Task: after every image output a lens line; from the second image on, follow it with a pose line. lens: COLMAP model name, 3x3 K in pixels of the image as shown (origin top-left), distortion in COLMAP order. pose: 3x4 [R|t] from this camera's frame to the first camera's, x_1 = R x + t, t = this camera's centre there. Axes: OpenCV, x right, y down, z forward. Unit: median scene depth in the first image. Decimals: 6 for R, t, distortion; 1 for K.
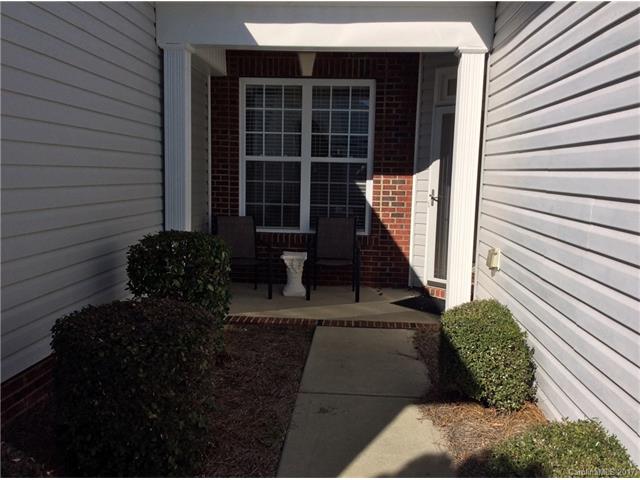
lens RADIAL K [[585.3, 0, 318.8], [0, 585.3, 241.3], [0, 0, 1]] dist [0.033349, 0.000000]
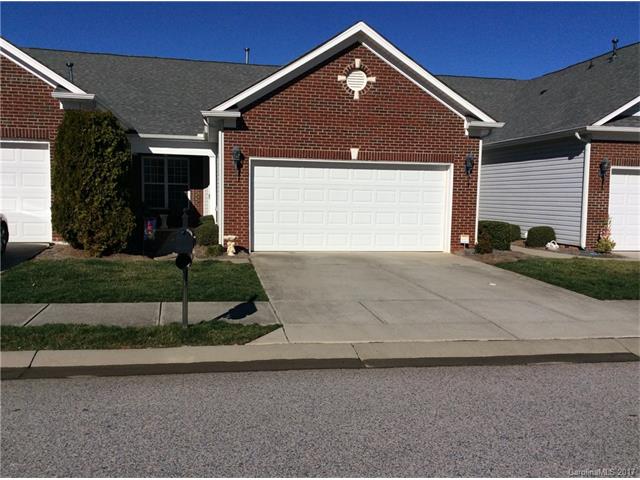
lens RADIAL K [[585.3, 0, 322.4], [0, 585.3, 242.3], [0, 0, 1]] dist [0.033349, 0.000000]
pose [[0.966284, -0.025721, 0.256190, -0.026934], [0.032467, 0.999228, -0.022137, 0.243779], [-0.255422, 0.029709, 0.966373, -2.037571]]
